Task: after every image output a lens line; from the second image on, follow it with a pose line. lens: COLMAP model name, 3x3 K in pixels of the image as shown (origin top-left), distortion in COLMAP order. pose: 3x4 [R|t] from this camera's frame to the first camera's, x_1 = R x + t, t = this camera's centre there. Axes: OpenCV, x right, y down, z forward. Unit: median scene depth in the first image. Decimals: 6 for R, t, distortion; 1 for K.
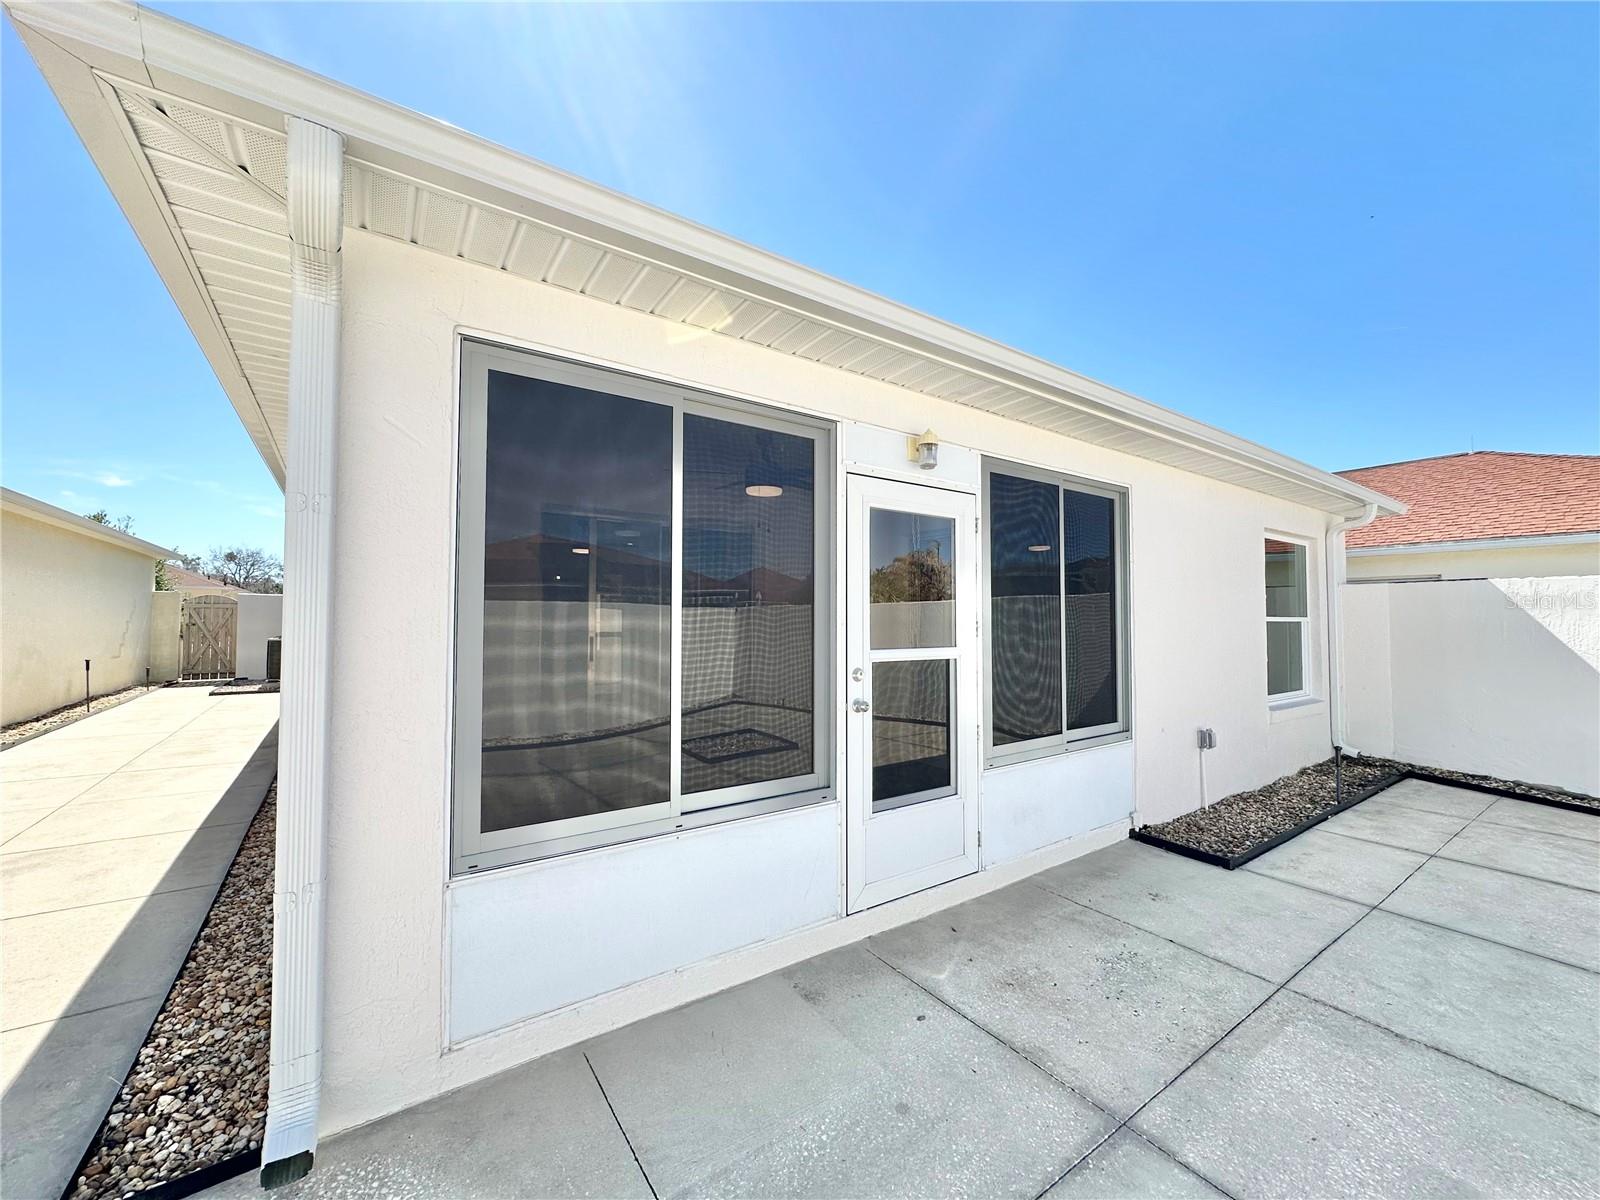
lens RADIAL K [[639.9, 0, 800.0], [0, 639.9, 600.0], [0, 0, 1]] dist [-0.002027, 0.000405]
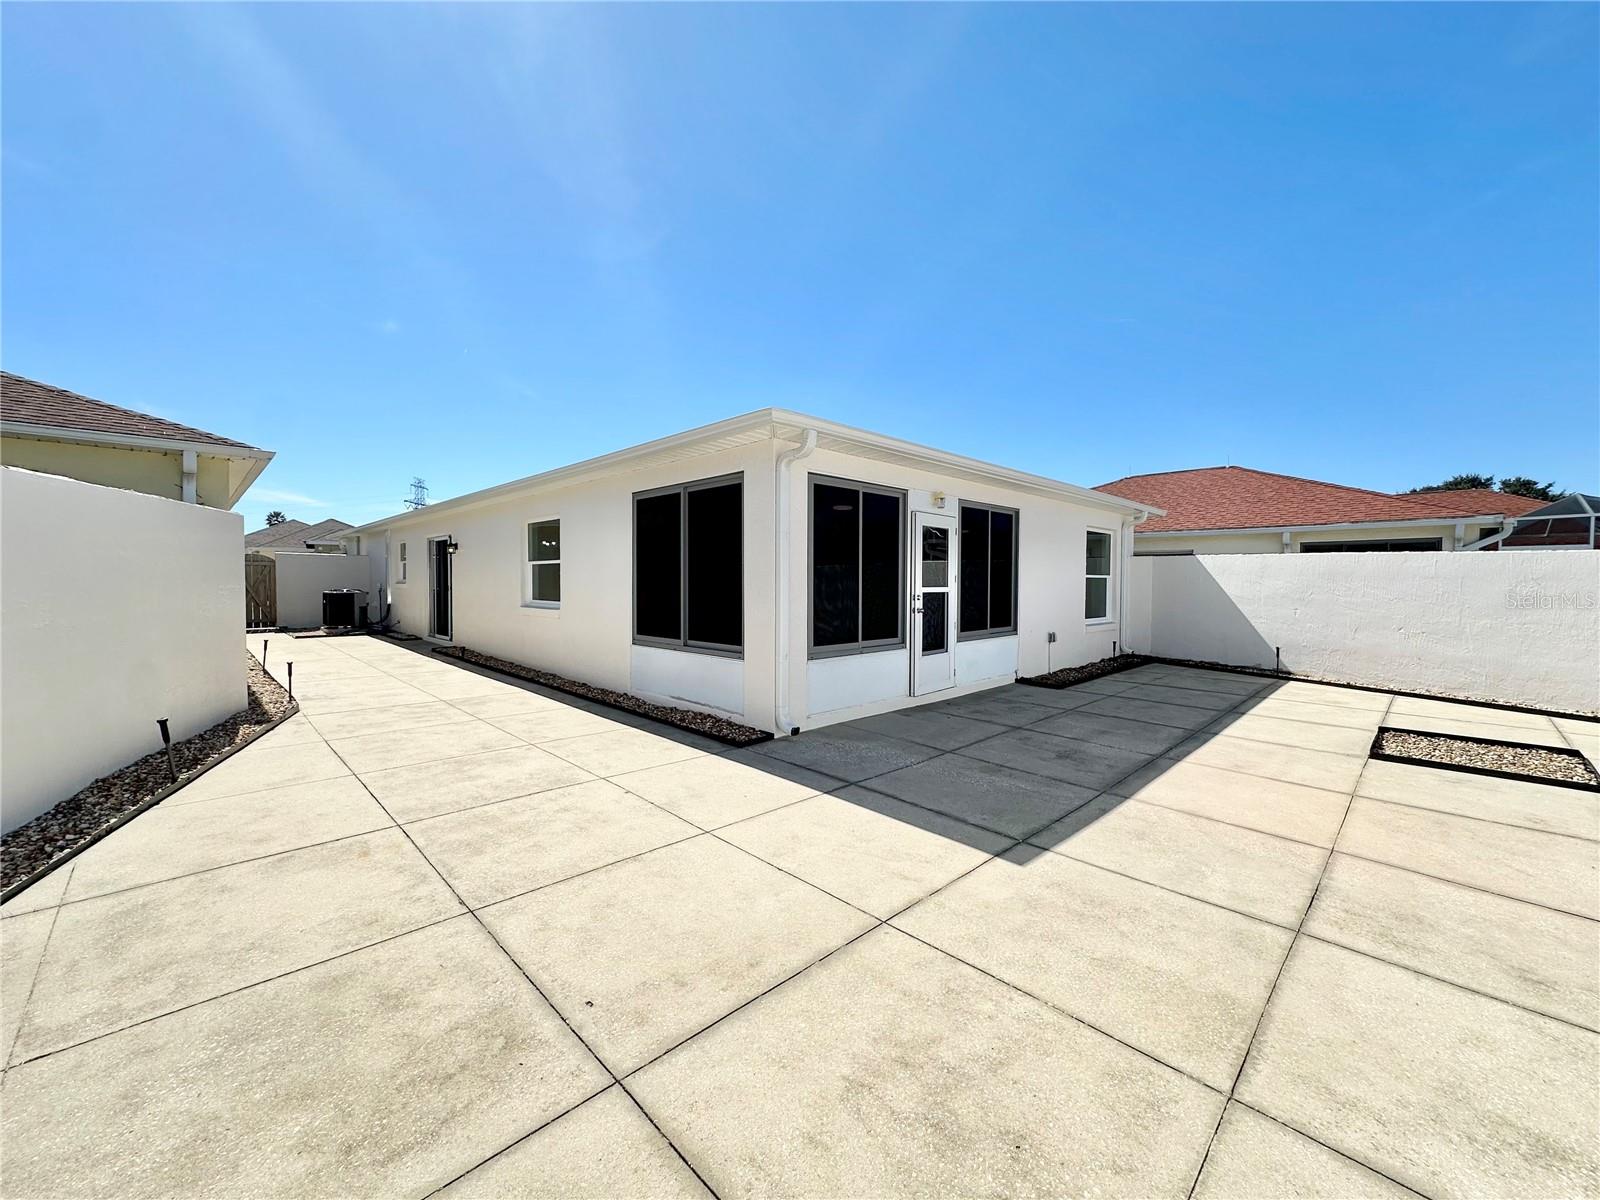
lens RADIAL K [[639.9, 0, 800.0], [0, 639.9, 600.0], [0, 0, 1]] dist [-0.002027, 0.000405]
pose [[0.985741, -0.003301, 0.168236, -0.601584], [-0.007212, 0.998060, 0.061843, -0.014342], [-0.168113, -0.062175, 0.983805, -1.046331]]
